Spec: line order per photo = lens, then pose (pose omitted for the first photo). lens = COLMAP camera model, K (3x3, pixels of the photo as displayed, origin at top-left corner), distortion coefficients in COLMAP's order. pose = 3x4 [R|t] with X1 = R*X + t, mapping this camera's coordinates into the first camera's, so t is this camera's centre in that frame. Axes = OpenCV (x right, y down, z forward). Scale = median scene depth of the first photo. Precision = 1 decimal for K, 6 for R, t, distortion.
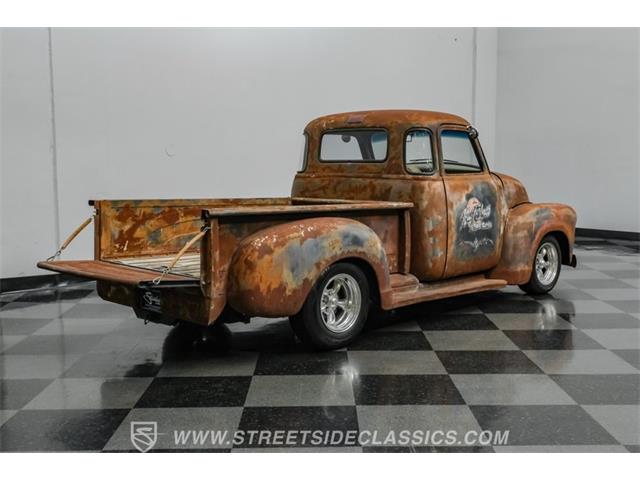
lens RADIAL K [[769.2, 0, 305.4], [0, 769.2, 235.4], [0, 0, 1]] dist [0.020260, 0.000000]
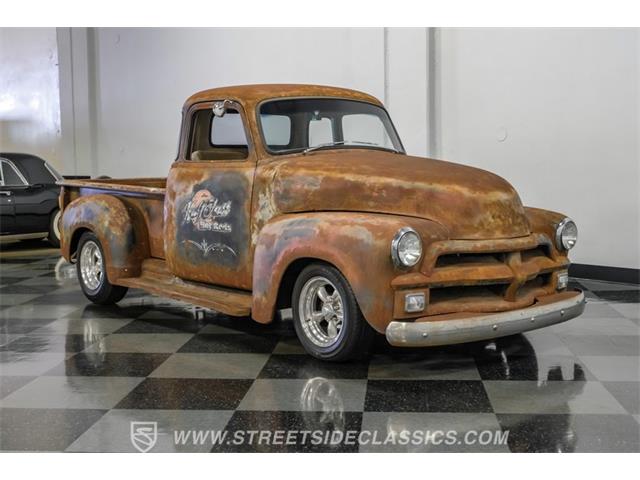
lens RADIAL K [[867.0, 0, 311.3], [0, 867.0, 217.4], [0, 0, 1]] dist [-0.001810, 0.000000]
pose [[-0.075251, 0.072289, -0.994541, 1.163972], [-0.089087, 0.992893, 0.078910, -0.106129], [0.993177, 0.094539, -0.068276, 1.219534]]
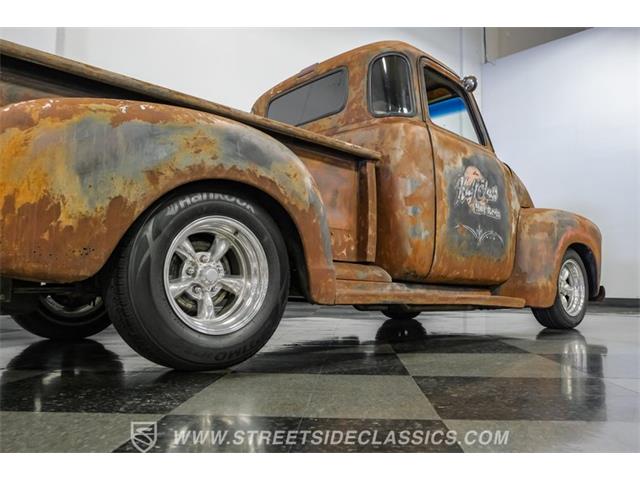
lens RADIAL K [[522.4, 0, 319.3], [0, 522.4, 242.3], [0, 0, 1]] dist [-0.016365, -0.010411]
pose [[0.998732, 0.011297, -0.049068, 0.108444], [-0.020364, 0.981875, -0.188432, 0.110840], [0.046050, 0.189192, 0.980860, 0.571339]]
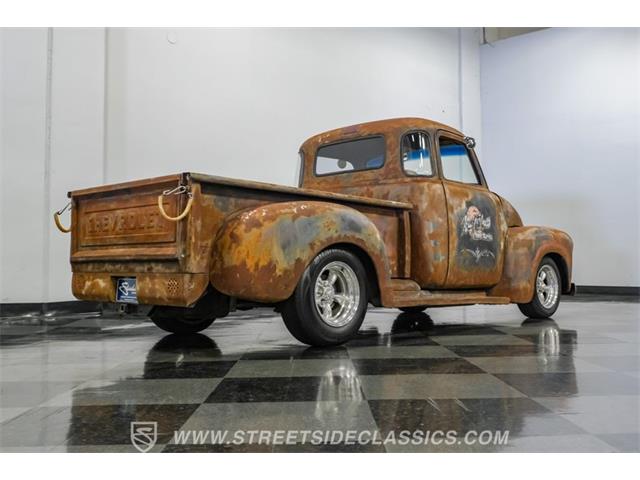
lens RADIAL K [[686.5, 0, 326.1], [0, 686.5, 222.8], [0, 0, 1]] dist [-0.020307, 0.000000]
pose [[0.999584, 0.001875, 0.028793, 0.007787], [0.002985, 0.985808, -0.167851, 0.120607], [-0.028699, 0.167867, 0.985392, 0.161035]]
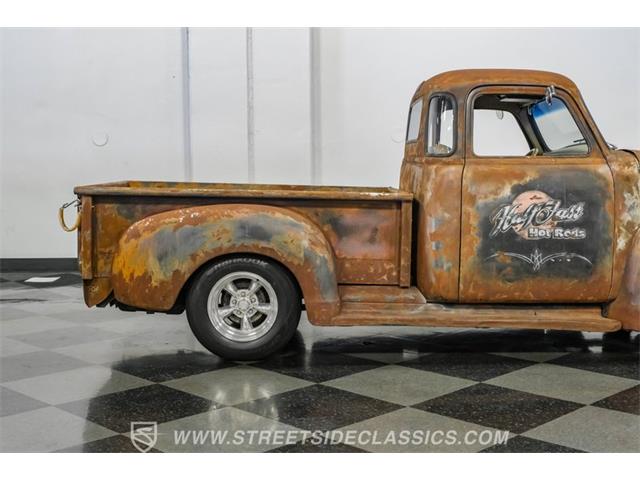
lens RADIAL K [[769.2, 0, 315.3], [0, 769.2, 228.0], [0, 0, 1]] dist [0.020260, 0.000000]
pose [[0.700304, 0.062414, -0.711111, 0.590245], [-0.070601, 0.997342, 0.018008, -0.015345], [0.710345, 0.037594, 0.702849, 0.397964]]
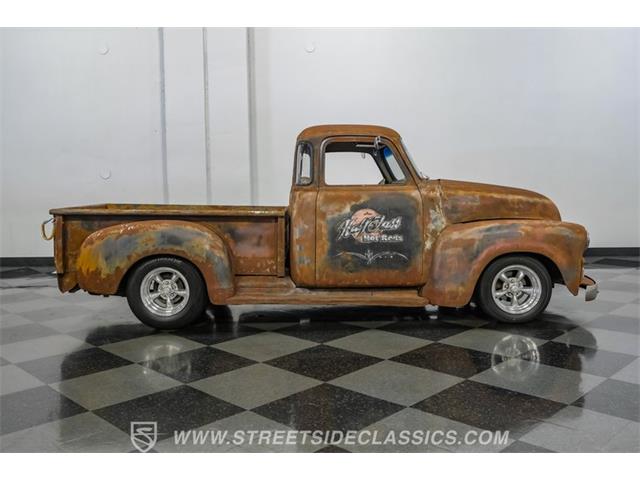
lens RADIAL K [[533.2, 0, 301.1], [0, 533.2, 219.8], [0, 0, 1]] dist [-0.021954, 0.011042]
pose [[0.705081, 0.038835, -0.708063, 0.663469], [-0.060911, 0.998126, -0.005910, -0.027022], [0.706506, 0.047296, 0.706125, 0.479457]]
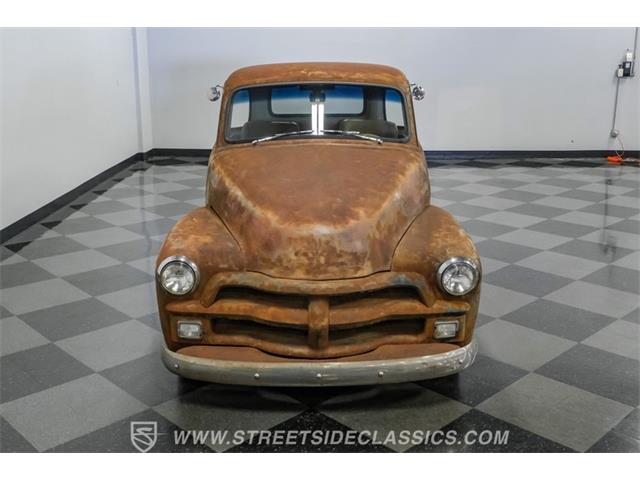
lens RADIAL K [[686.5, 0, 320.0], [0, 686.5, 235.4], [0, 0, 1]] dist [-0.020307, 0.000000]
pose [[-0.698154, 0.201228, -0.687087, 0.727667], [-0.054655, 0.941908, 0.331394, -0.257405], [0.713858, 0.268917, -0.646599, 1.698540]]
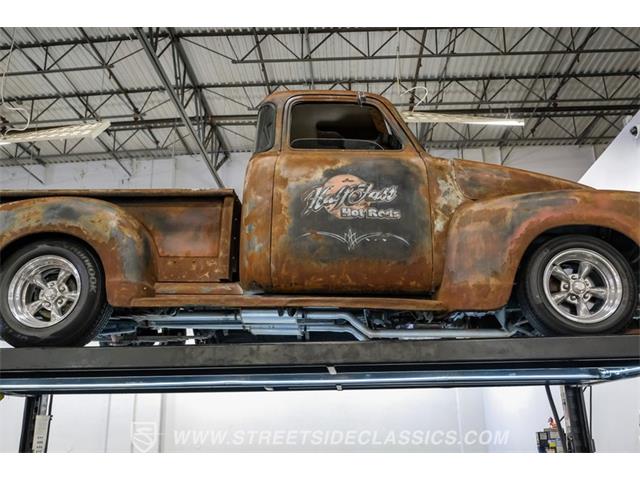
lens RADIAL K [[575.2, 0, 323.2], [0, 575.2, 225.4], [0, 0, 1]] dist [-0.027134, 0.026975]
pose [[0.678626, -0.234427, -0.696068, 0.571295], [-0.070464, 0.922546, -0.379400, 0.196061], [0.731096, 0.306519, 0.609545, 0.709979]]
